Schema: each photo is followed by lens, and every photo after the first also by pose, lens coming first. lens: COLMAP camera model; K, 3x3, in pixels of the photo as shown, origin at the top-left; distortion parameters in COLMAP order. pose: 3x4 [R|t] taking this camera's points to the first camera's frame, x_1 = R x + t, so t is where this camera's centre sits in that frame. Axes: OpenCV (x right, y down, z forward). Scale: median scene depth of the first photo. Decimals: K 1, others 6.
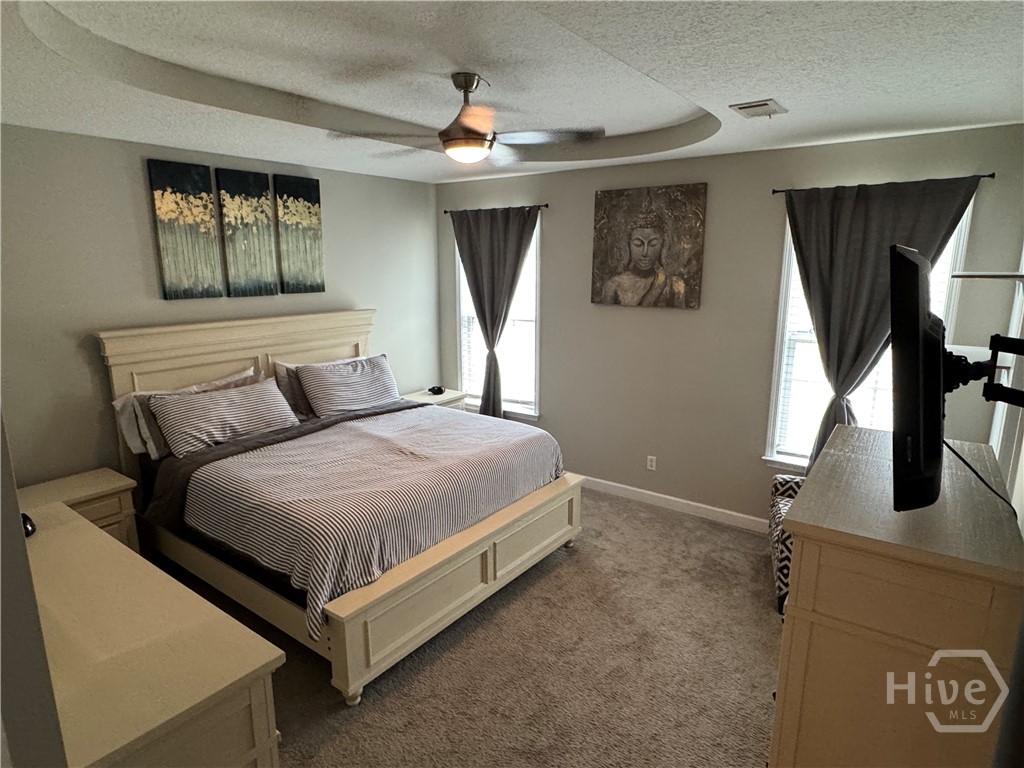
lens RADIAL K [[593.8, 0, 510.2], [0, 593.8, 386.2], [0, 0, 1]] dist [-0.002367, 0.003408]
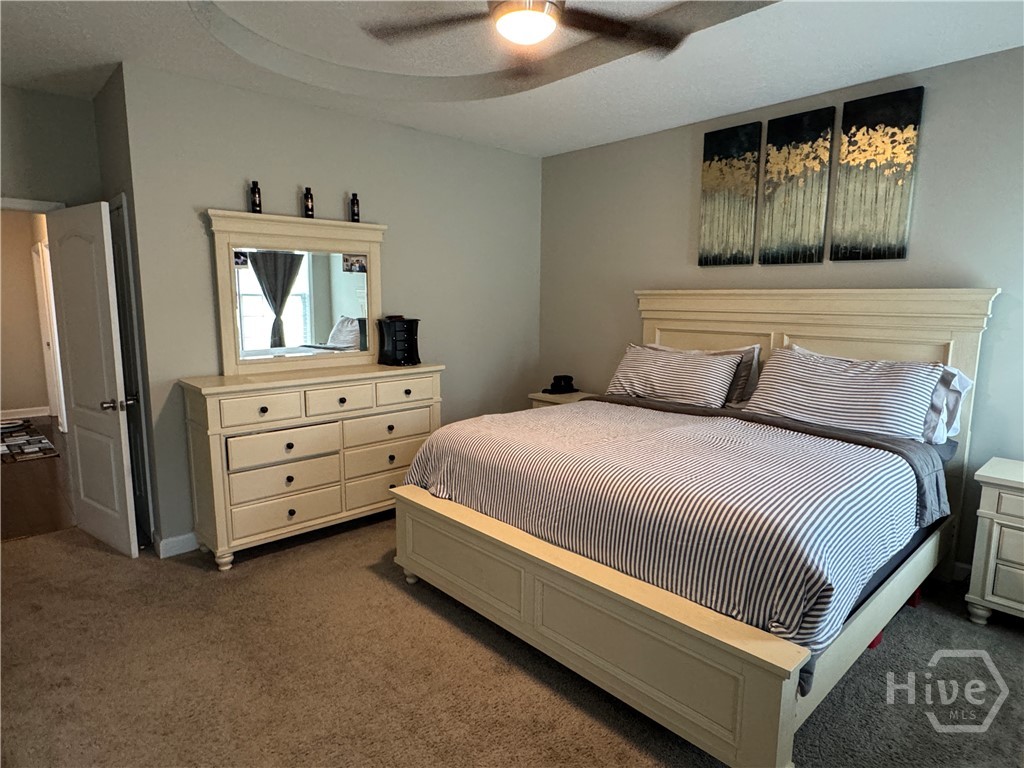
lens RADIAL K [[593.8, 0, 510.2], [0, 593.8, 386.2], [0, 0, 1]] dist [-0.002367, 0.003408]
pose [[-0.180025, 0.125374, -0.975640, 0.461865], [-0.229462, 0.959128, 0.165593, -0.033830], [0.956524, 0.253683, -0.143898, 0.767921]]
